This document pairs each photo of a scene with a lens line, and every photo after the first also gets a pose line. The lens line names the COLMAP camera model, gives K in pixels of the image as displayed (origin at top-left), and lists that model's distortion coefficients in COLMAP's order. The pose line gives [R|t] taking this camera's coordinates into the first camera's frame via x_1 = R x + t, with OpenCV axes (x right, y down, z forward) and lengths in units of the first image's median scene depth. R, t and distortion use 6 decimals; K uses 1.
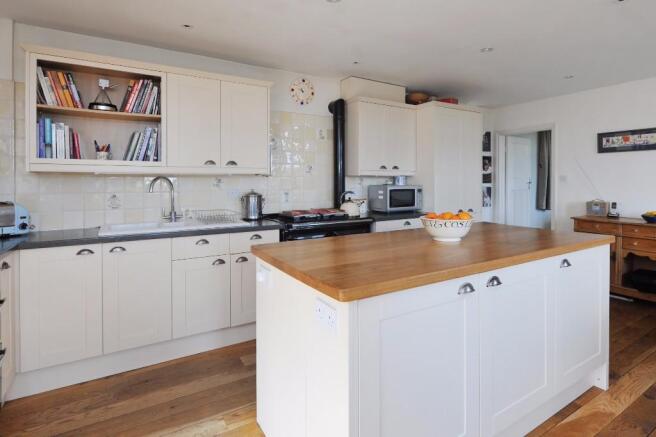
lens RADIAL K [[338.2, 0, 328.3], [0, 338.2, 184.4], [0, 0, 1]] dist [-0.002562, 0.000122]
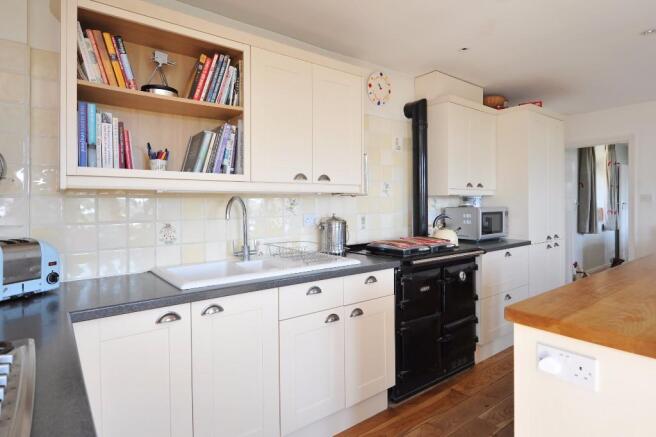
lens RADIAL K [[363.7, 0, 327.4], [0, 363.7, 202.2], [0, 0, 1]] dist [0.005670, -0.000046]
pose [[0.996282, -0.006444, 0.085914, -0.382973], [0.007680, 0.999872, -0.014064, 0.000322], [-0.085813, 0.014671, 0.996203, 0.244708]]
